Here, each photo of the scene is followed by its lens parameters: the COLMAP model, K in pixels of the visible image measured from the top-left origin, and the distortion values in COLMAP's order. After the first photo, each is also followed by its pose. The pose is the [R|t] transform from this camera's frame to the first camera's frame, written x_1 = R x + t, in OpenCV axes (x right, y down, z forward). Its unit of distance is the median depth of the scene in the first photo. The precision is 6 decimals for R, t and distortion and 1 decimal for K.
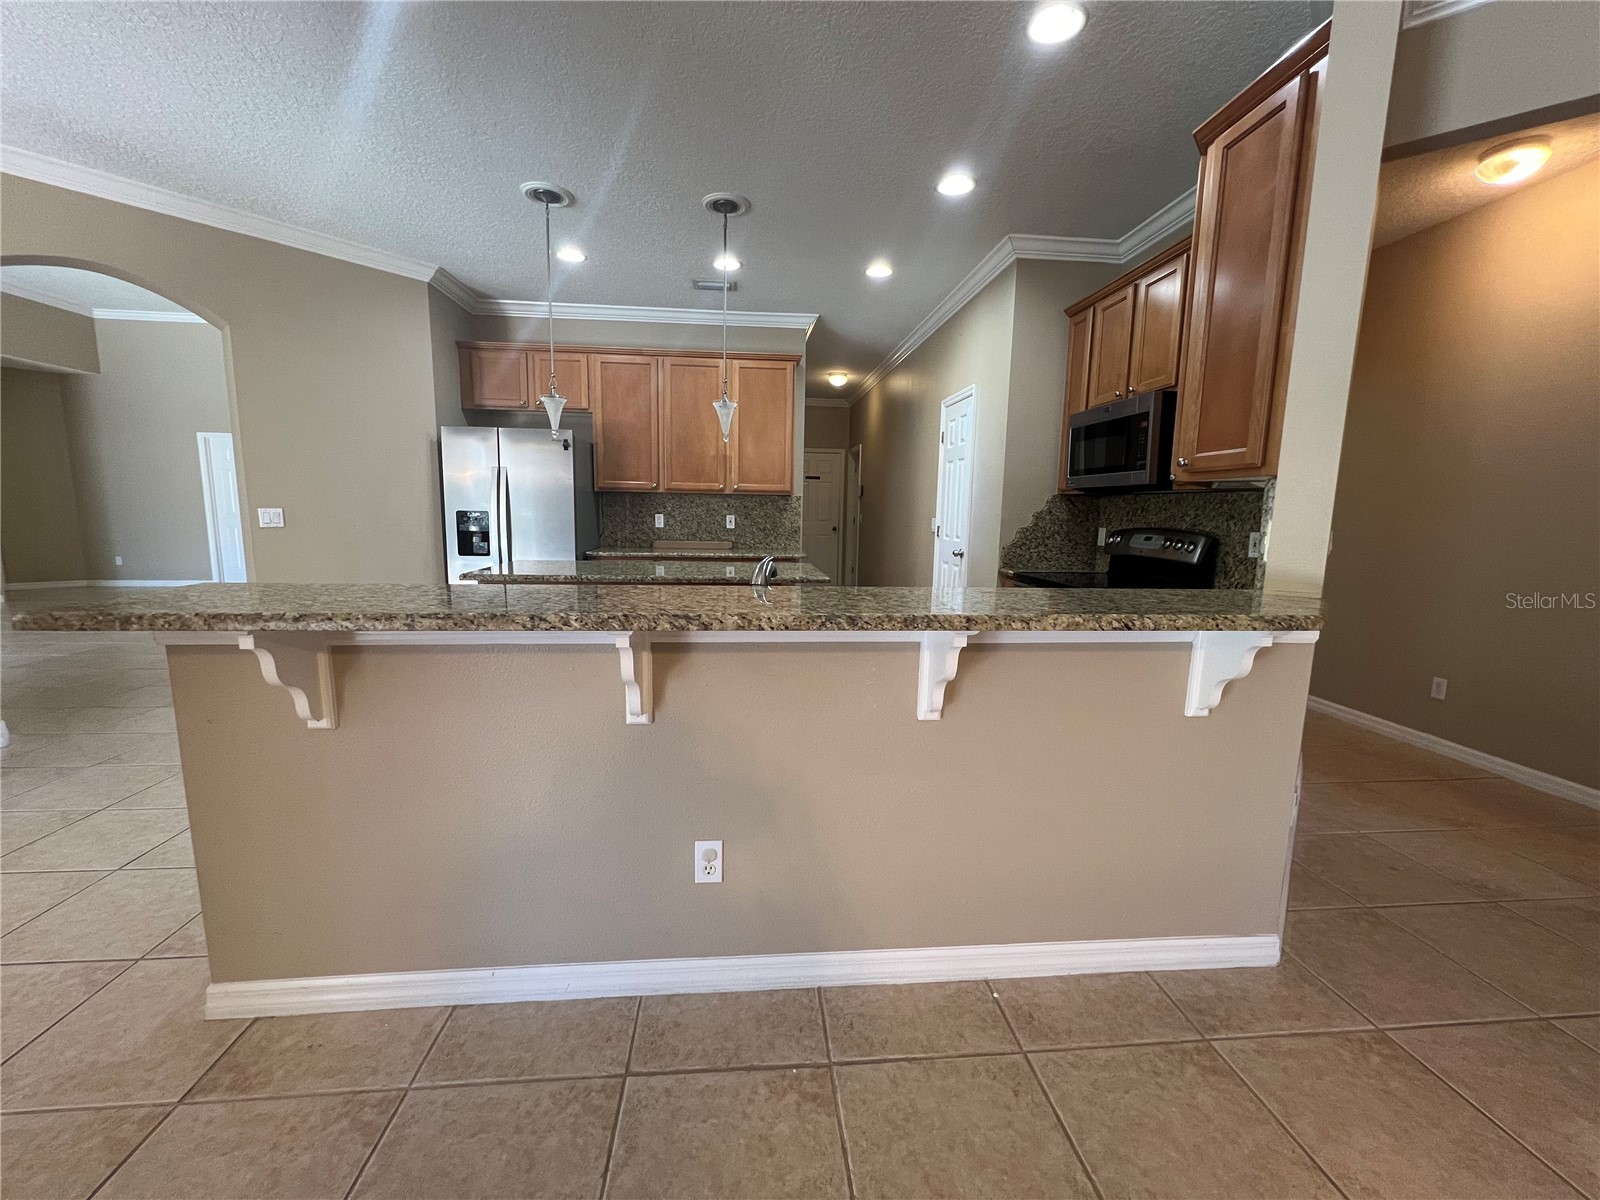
lens RADIAL K [[640.6, 0, 799.8], [0, 640.6, 601.1], [0, 0, 1]] dist [-0.001112, 0.000088]
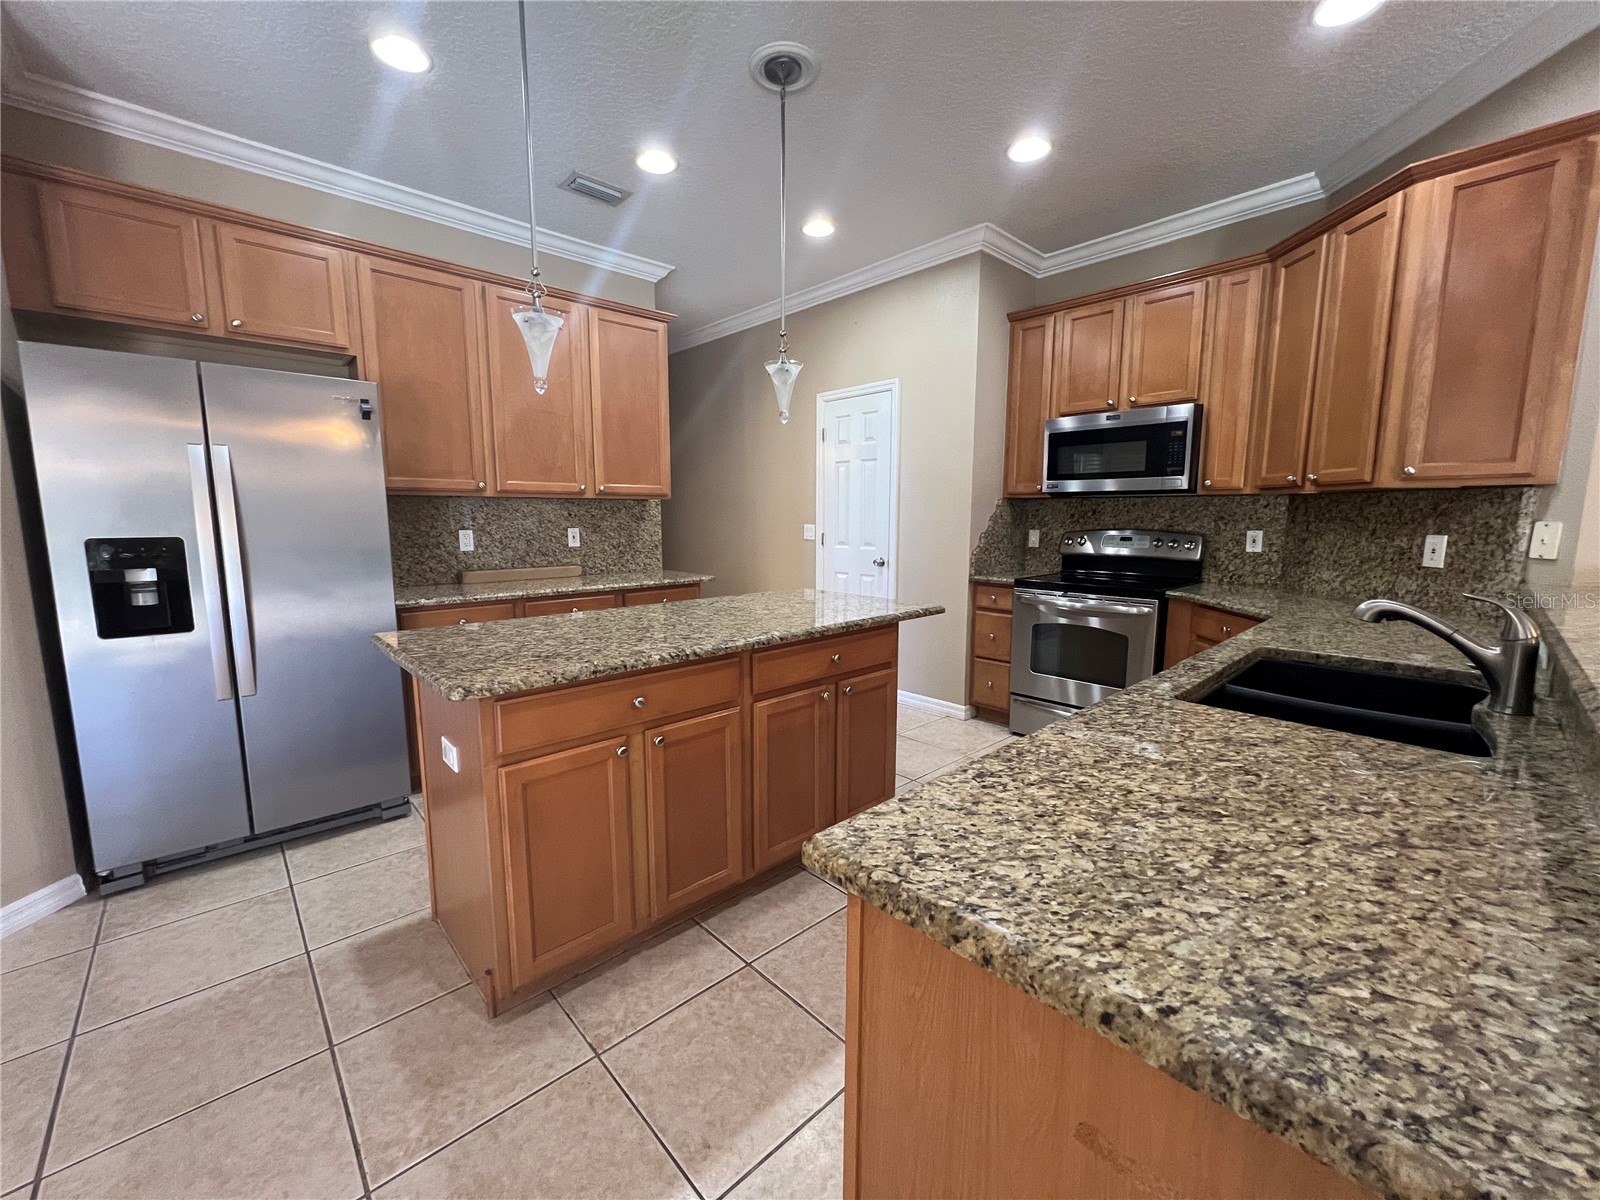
lens RADIAL K [[640.6, 0, 799.8], [0, 640.6, 601.1], [0, 0, 1]] dist [-0.001112, 0.000088]
pose [[0.791029, -0.099987, 0.603552, -0.413683], [0.101273, 0.994344, 0.031996, -0.062121], [-0.603338, 0.035814, 0.796681, 0.350767]]
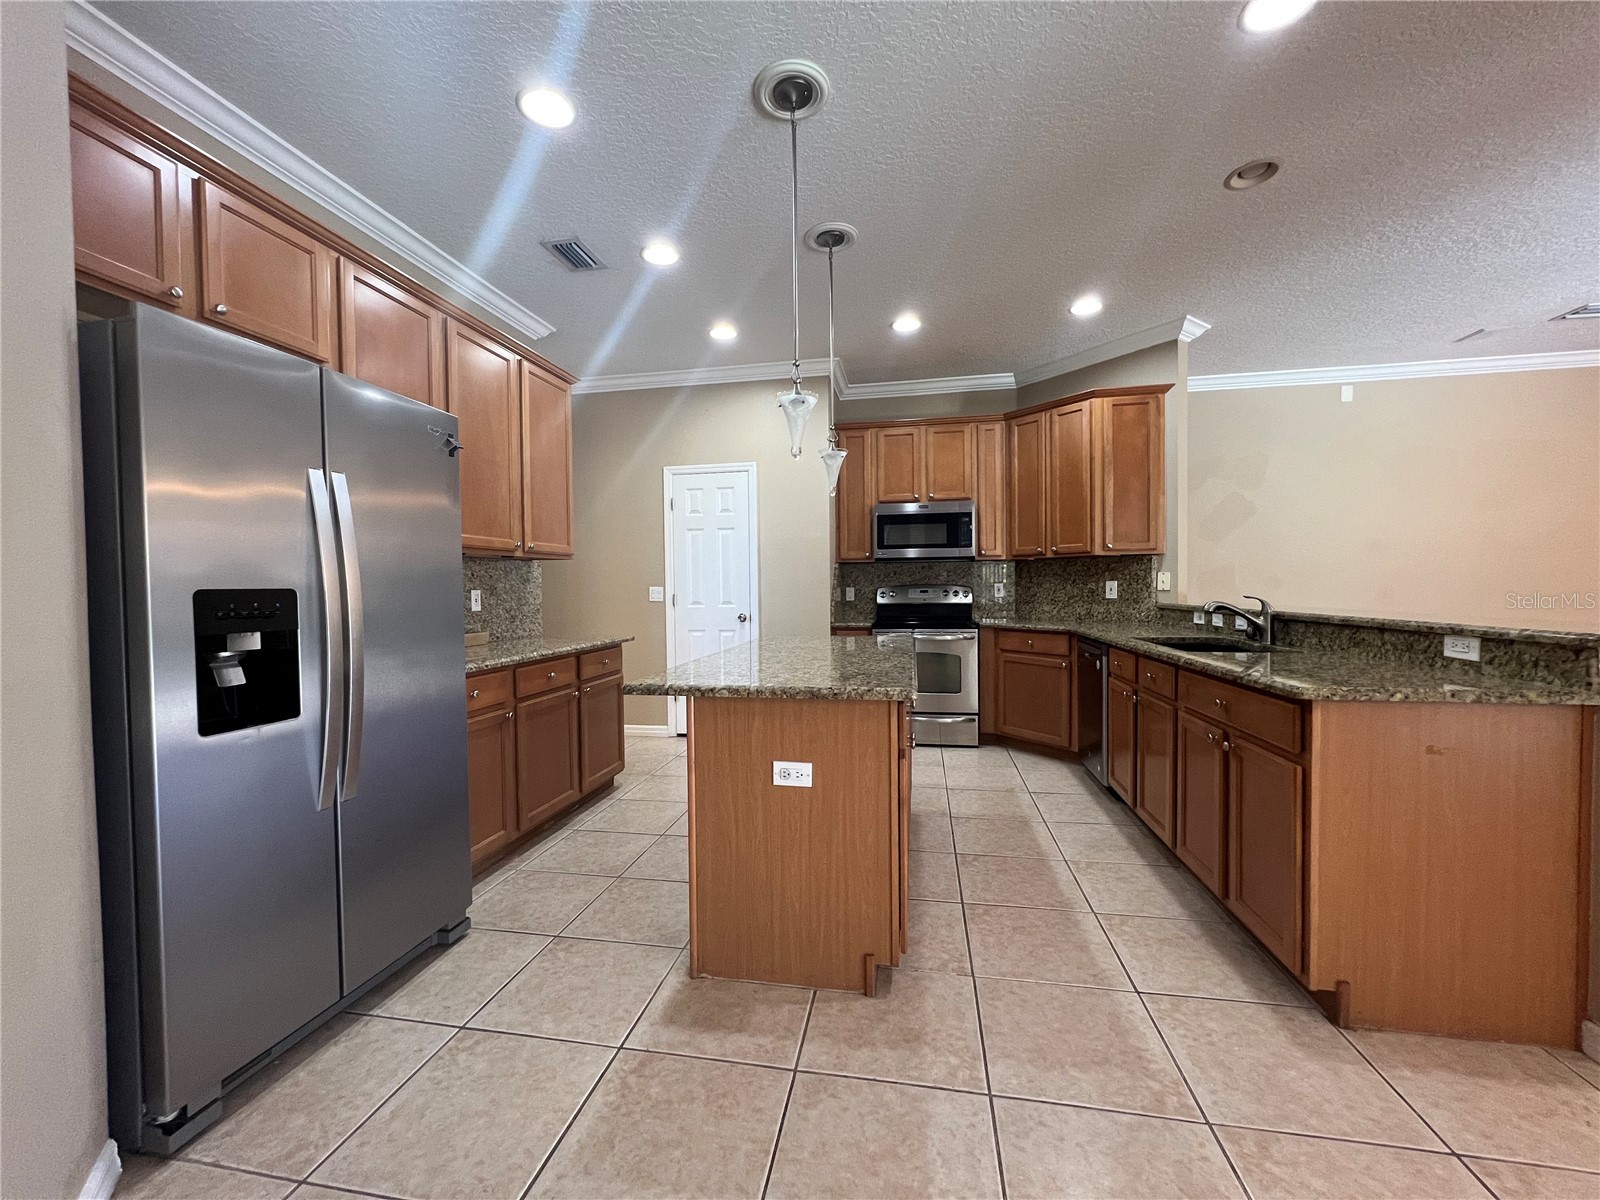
lens RADIAL K [[640.4, 0, 801.7], [0, 640.4, 600.9], [0, 0, 1]] dist [0.001703, 0.000019]
pose [[0.270452, -0.042912, 0.961777, -0.744131], [0.155415, 0.987849, 0.000373, -0.090186], [-0.950106, 0.149374, 0.273835, 0.639680]]
